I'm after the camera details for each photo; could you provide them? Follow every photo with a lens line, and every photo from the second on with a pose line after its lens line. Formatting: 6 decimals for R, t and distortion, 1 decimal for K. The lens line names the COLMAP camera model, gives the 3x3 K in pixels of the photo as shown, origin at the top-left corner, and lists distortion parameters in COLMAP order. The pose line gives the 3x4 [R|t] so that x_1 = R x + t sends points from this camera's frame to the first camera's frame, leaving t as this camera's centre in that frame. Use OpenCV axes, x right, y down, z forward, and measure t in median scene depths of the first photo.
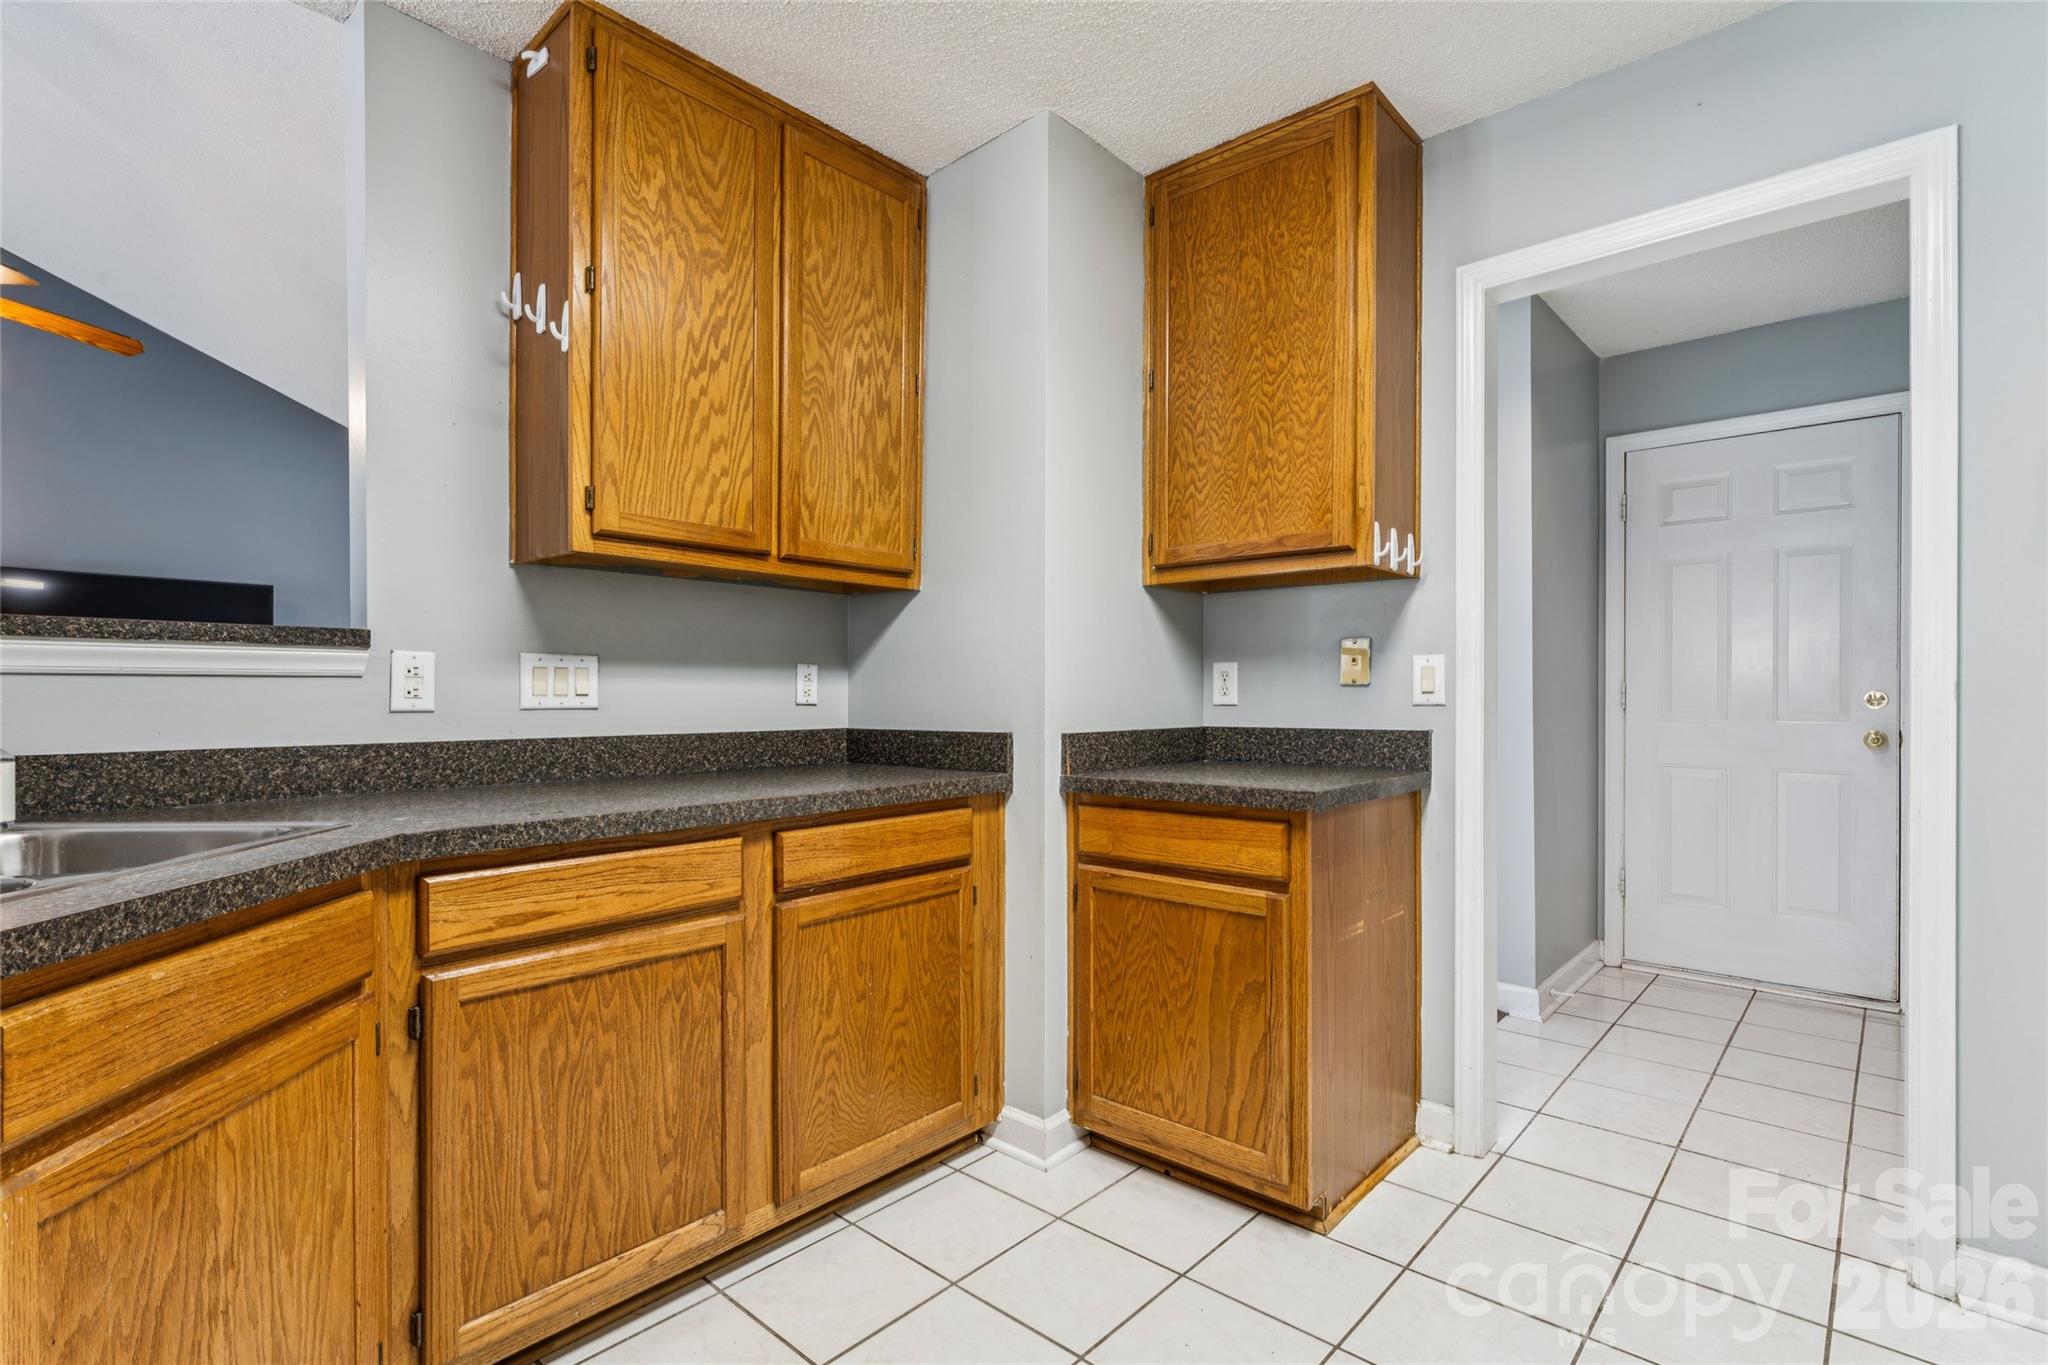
lens RADIAL K [[958.7, 0, 1029.5], [0, 958.7, 699.6], [0, 0, 1]] dist [-0.001025, -0.000475]
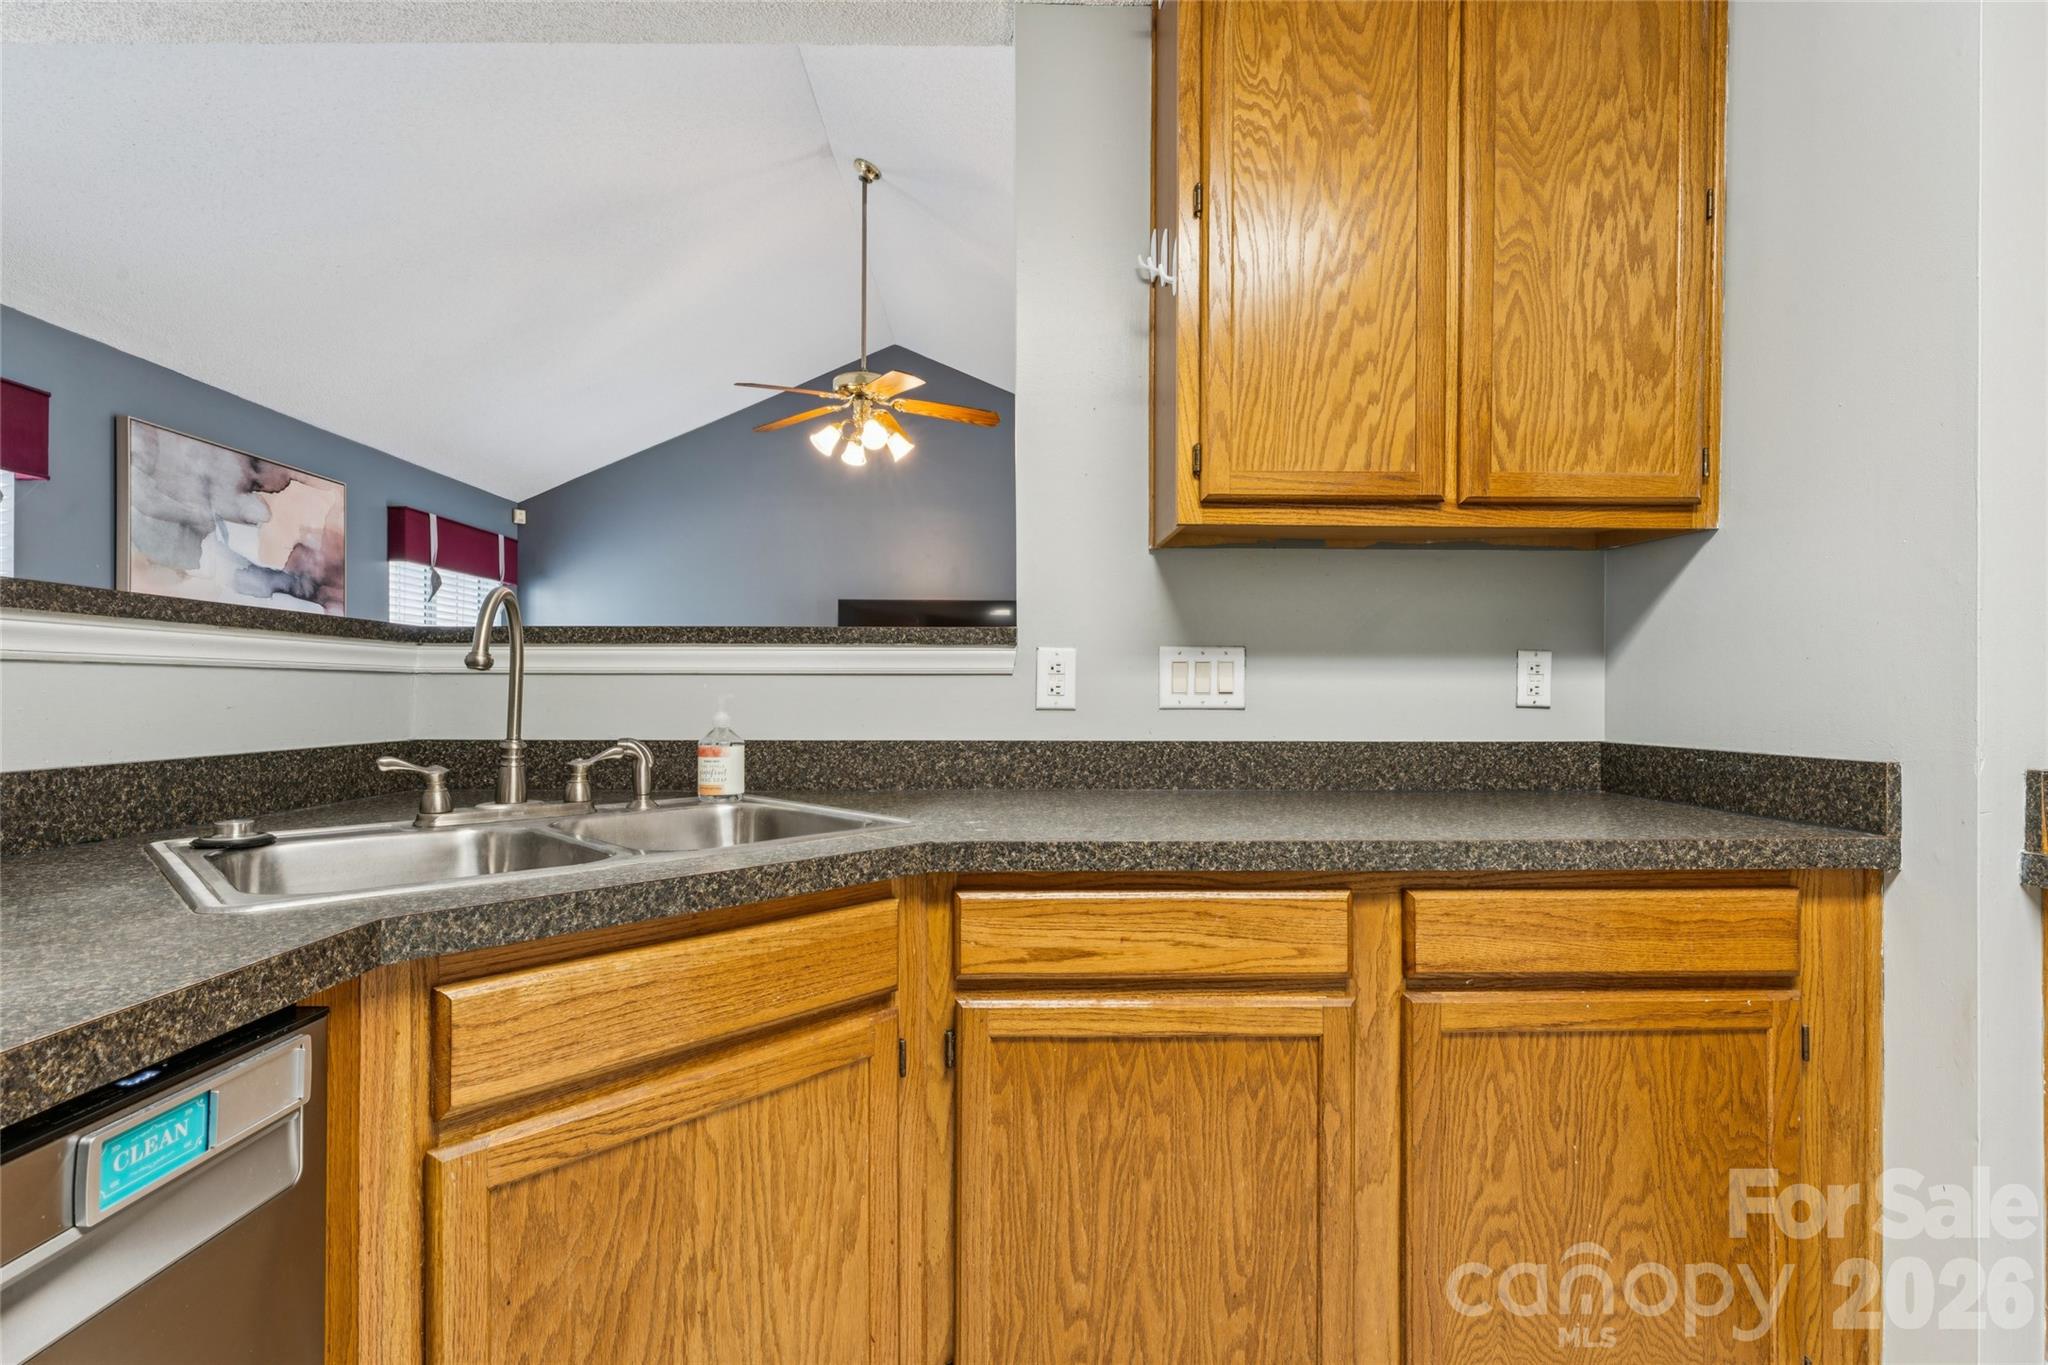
lens RADIAL K [[970.2, 0, 1016.7], [0, 970.2, 688.9], [0, 0, 1]] dist [-0.000977, -0.000581]
pose [[0.671474, -0.000476, -0.741028, 0.065685], [-0.006920, 0.999952, -0.006913, -0.001036], [0.740996, 0.009769, 0.671438, 0.303809]]
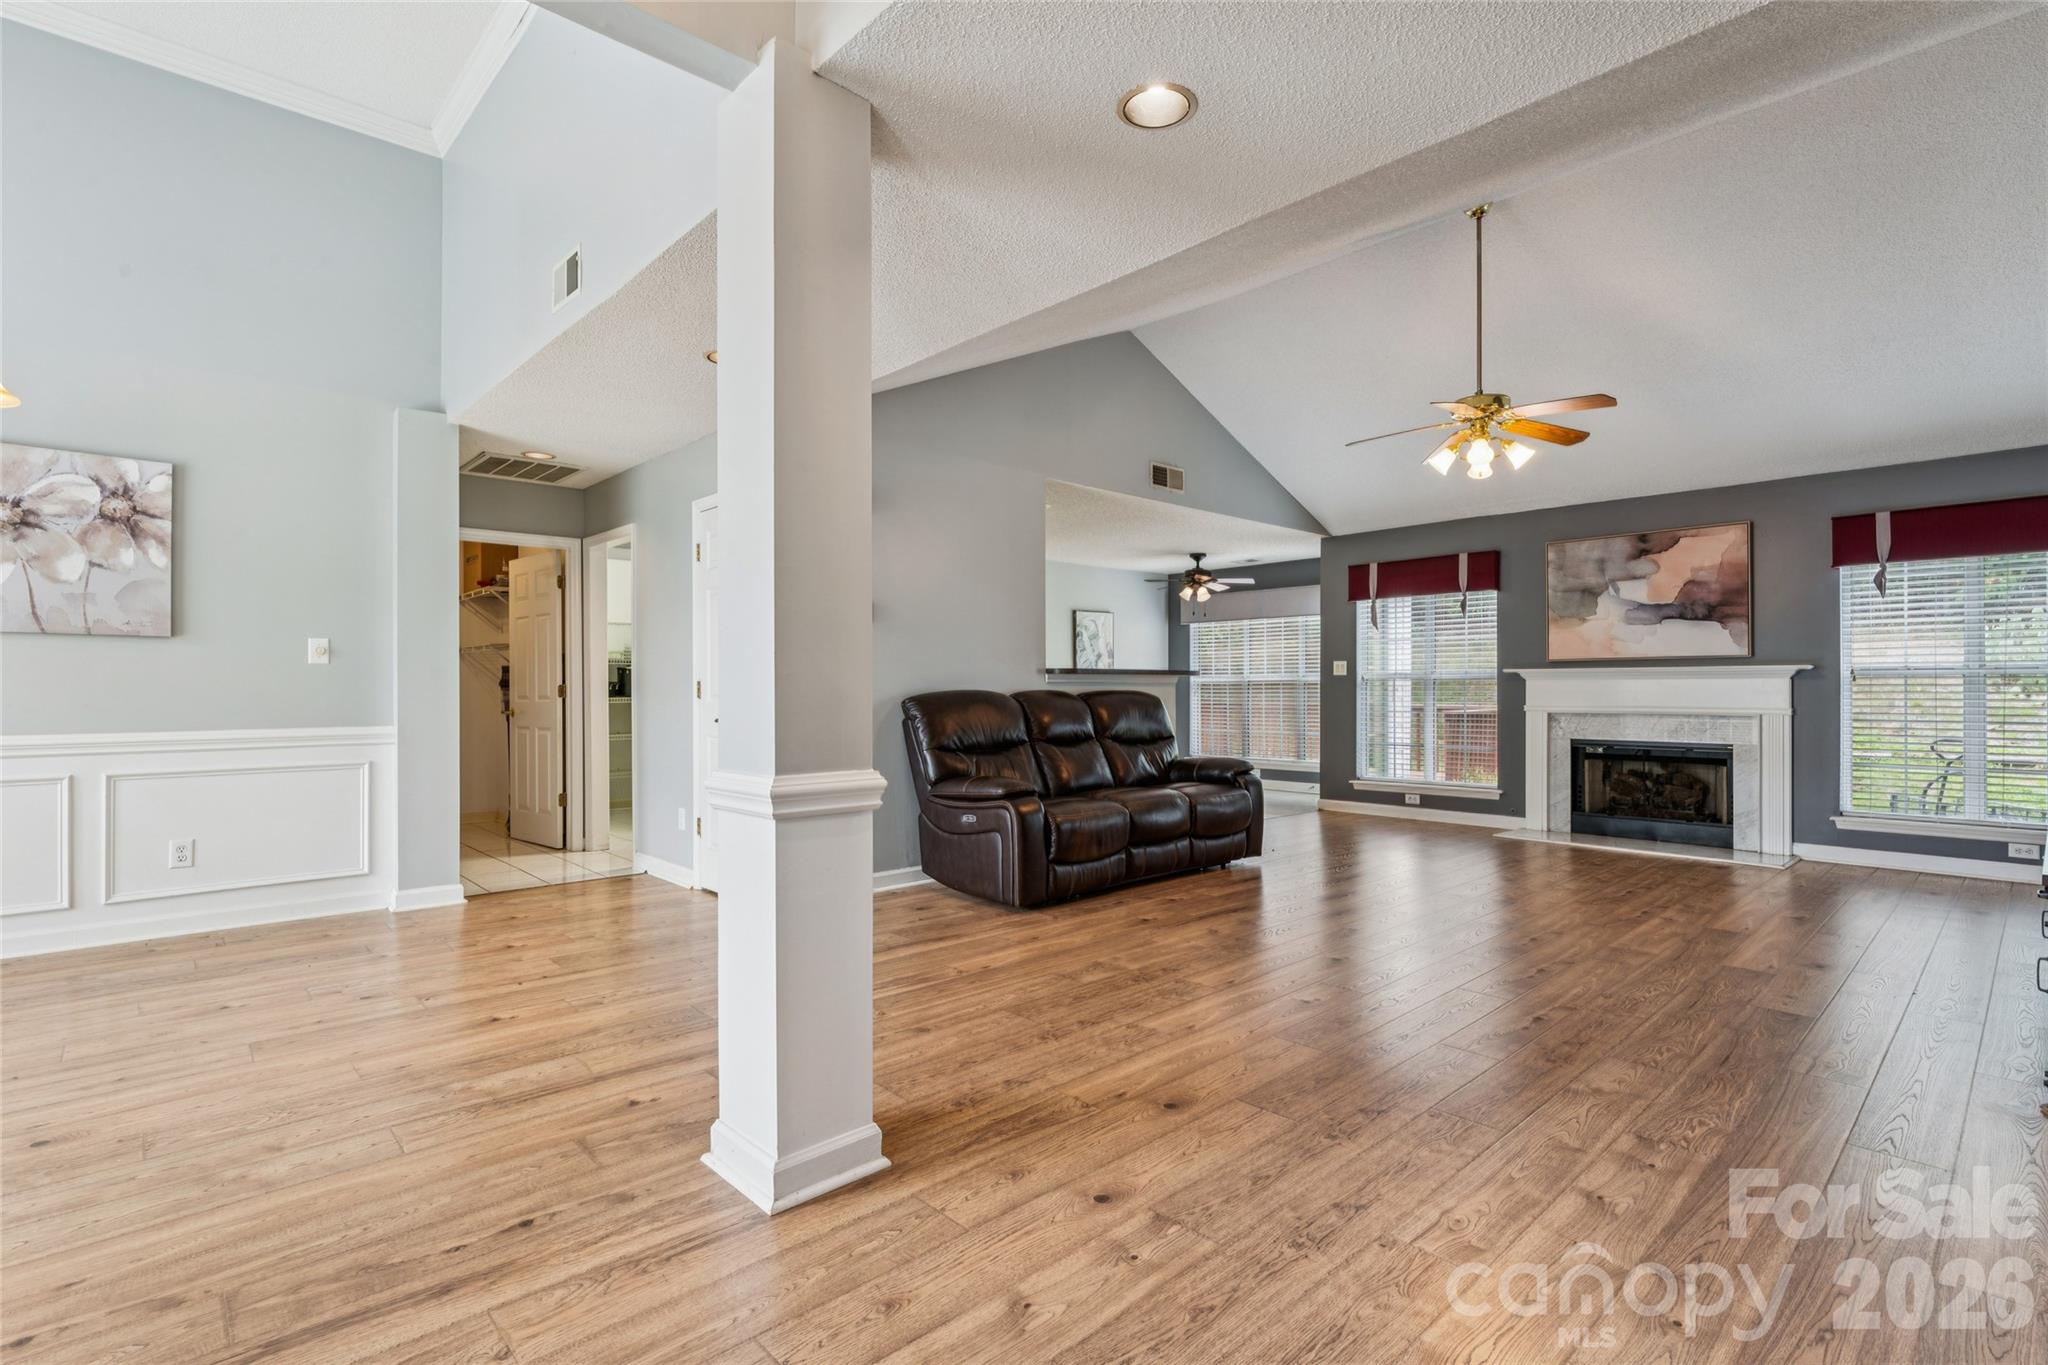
lens RADIAL K [[958.7, 0, 1029.5], [0, 958.7, 699.6], [0, 0, 1]] dist [-0.001025, -0.000475]
pose [[-0.995920, 0.004433, 0.090130, -0.940198], [0.006036, 0.999828, 0.017514, -0.027048], [-0.090037, 0.017986, -0.995776, 4.130051]]
